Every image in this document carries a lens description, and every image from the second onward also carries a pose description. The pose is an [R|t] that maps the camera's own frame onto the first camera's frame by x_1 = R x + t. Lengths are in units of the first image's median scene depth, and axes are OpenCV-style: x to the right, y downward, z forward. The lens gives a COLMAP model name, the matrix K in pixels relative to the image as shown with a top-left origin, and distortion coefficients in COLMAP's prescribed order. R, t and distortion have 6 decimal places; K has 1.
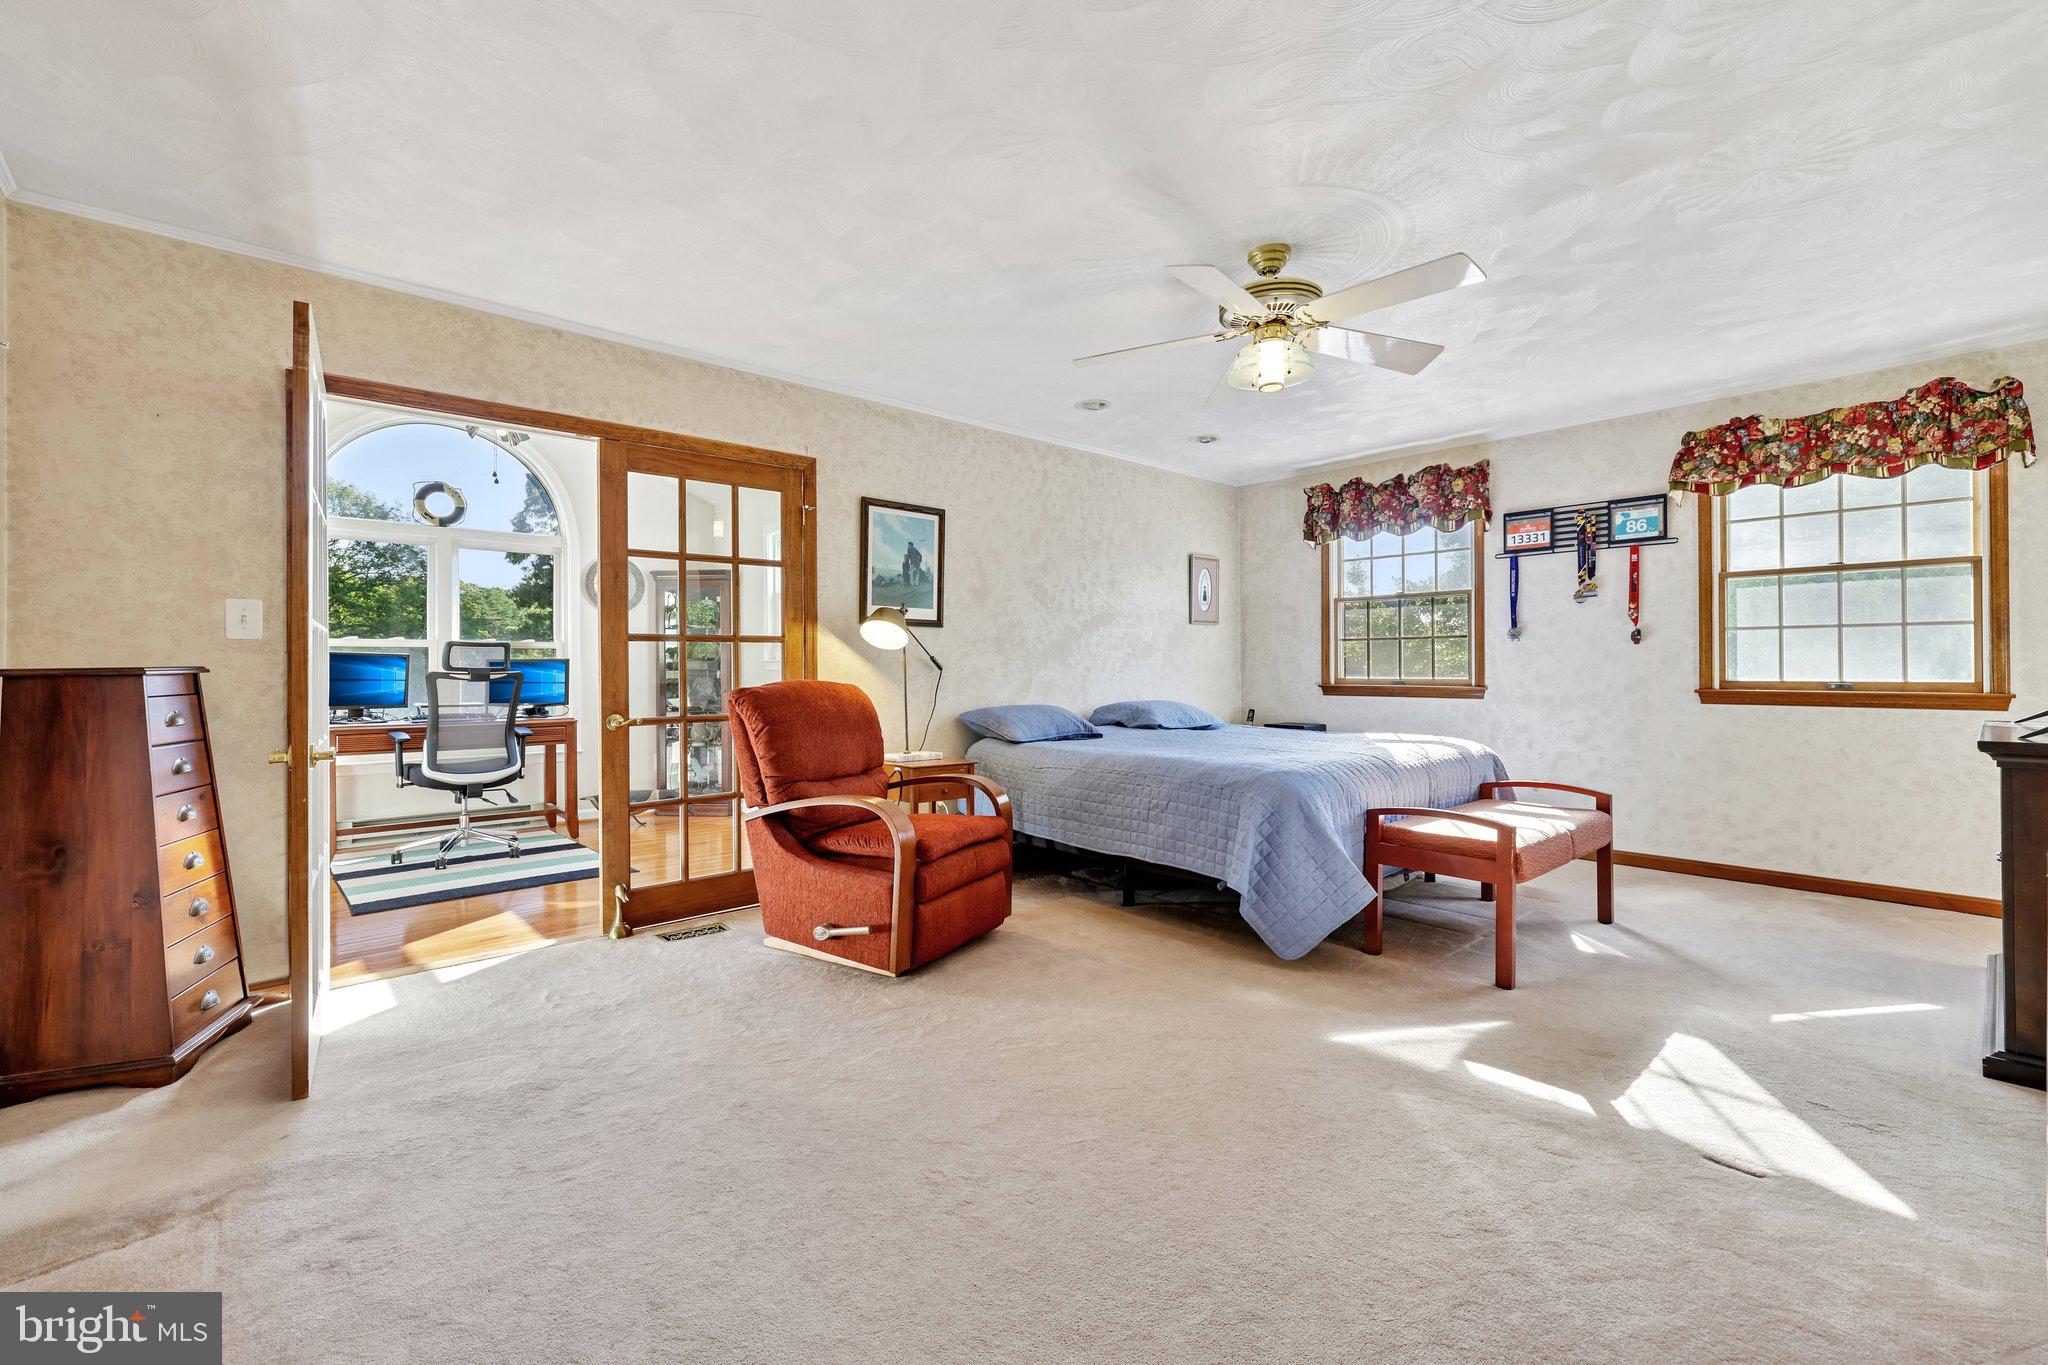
lens RADIAL K [[878.0, 0, 1012.6], [0, 878.0, 665.1], [0, 0, 1]] dist [-0.000827, -0.000050]
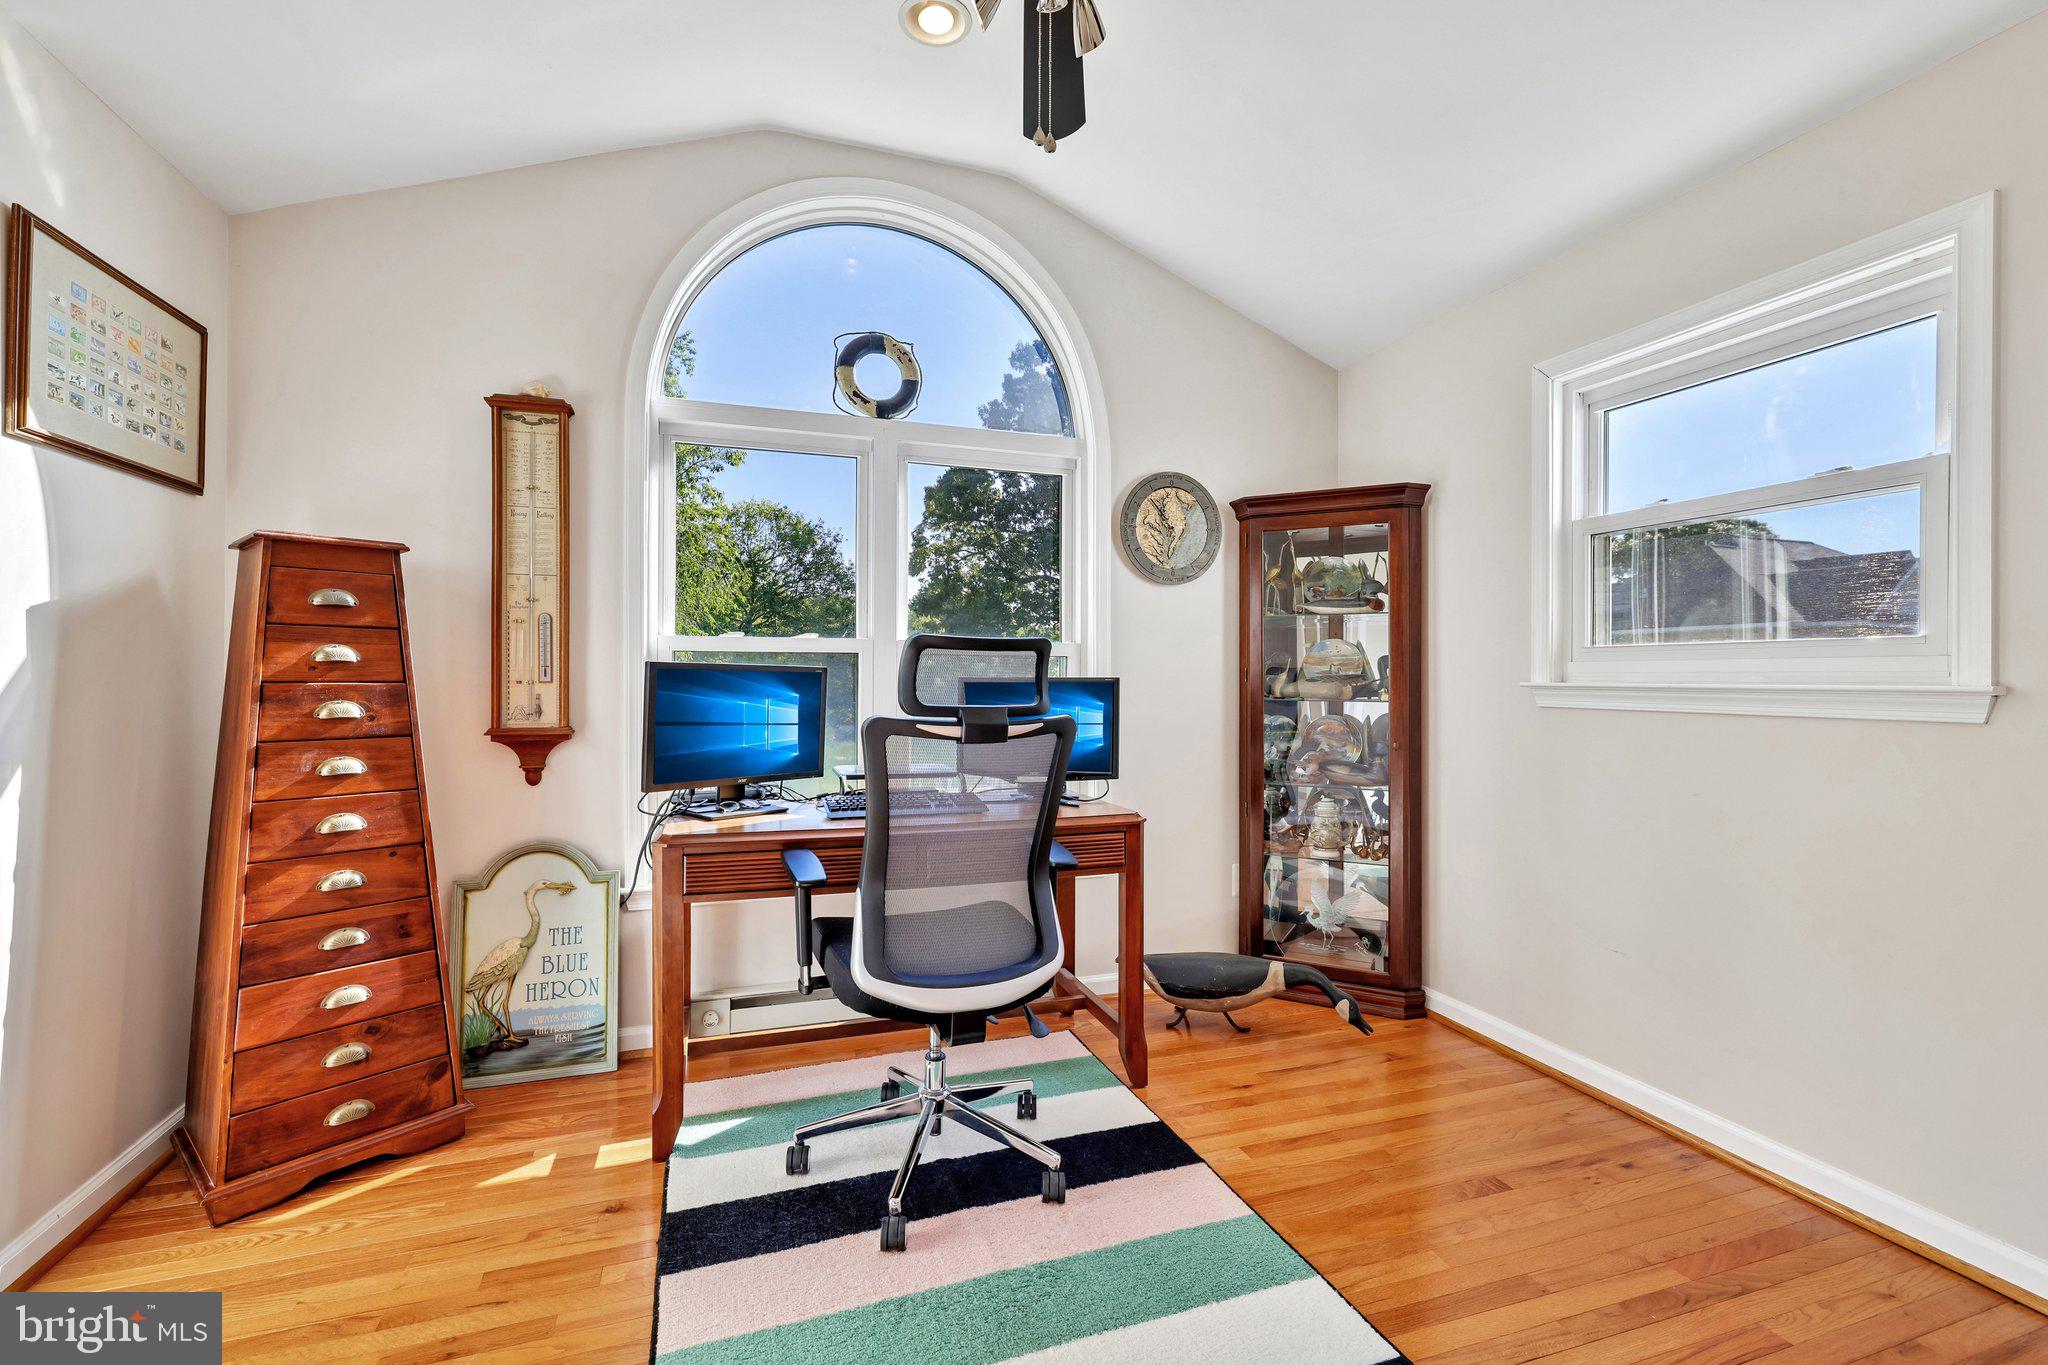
lens RADIAL K [[878.0, 0, 1024.9], [0, 878.0, 673.2], [0, 0, 1]] dist [-0.000827, -0.000050]
pose [[0.927567, 0.004940, -0.373624, -0.428071], [-0.004099, 0.999987, 0.003047, -0.011748], [0.373634, -0.001295, 0.927575, 0.625539]]
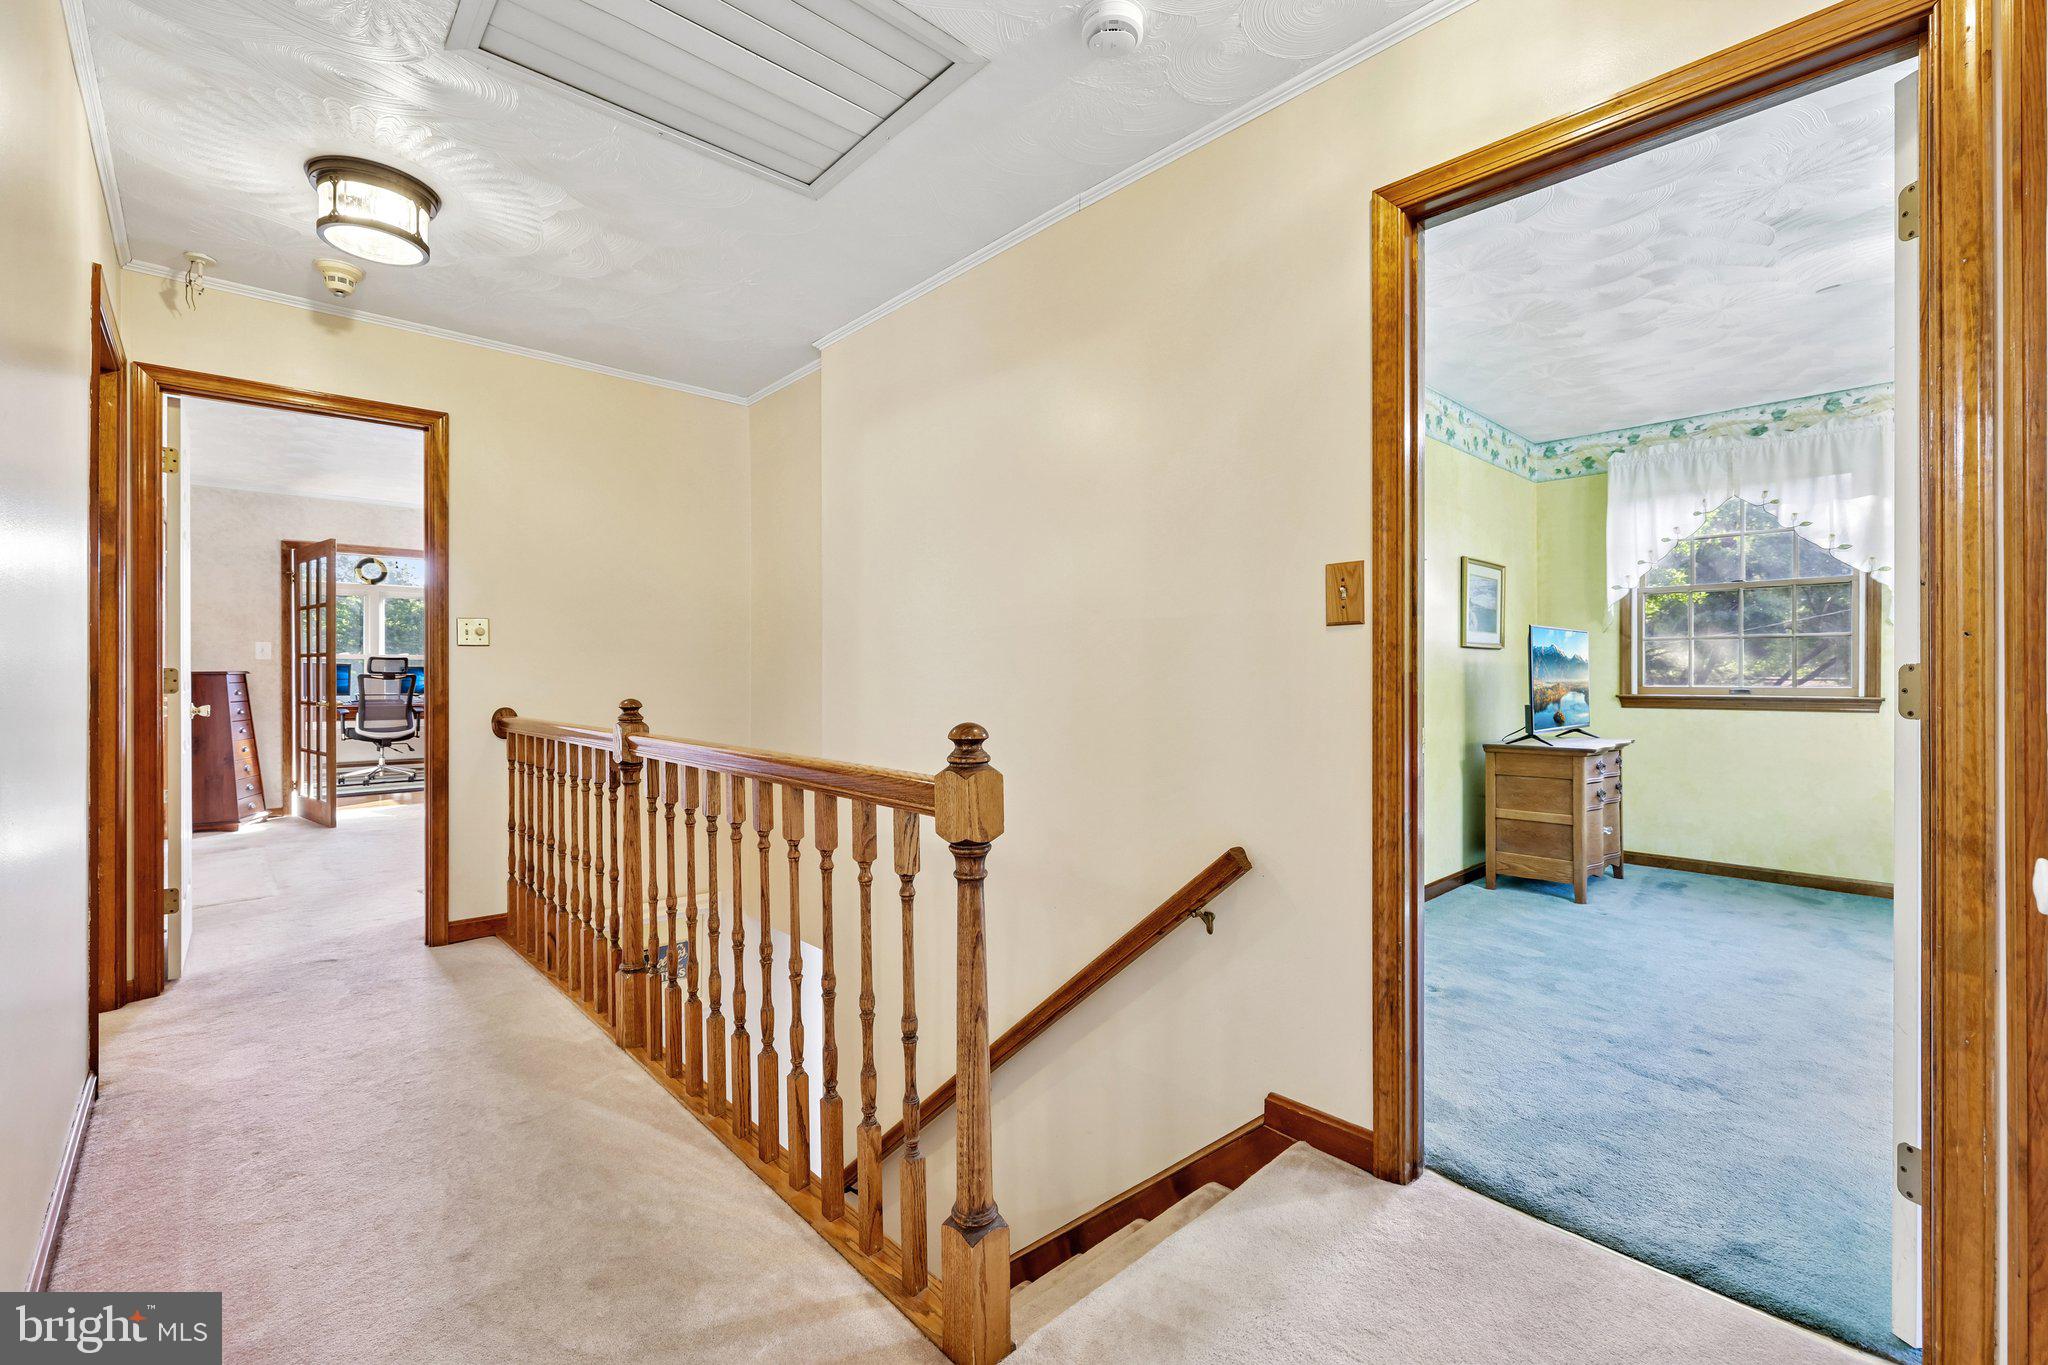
lens RADIAL K [[878.0, 0, 1010.4], [0, 878.0, 677.1], [0, 0, 1]] dist [-0.000827, -0.000050]
pose [[0.999881, 0.006227, 0.014111, 0.573594], [-0.006323, 0.999957, 0.006808, -0.006016], [-0.014068, -0.006896, 0.999877, -0.724067]]
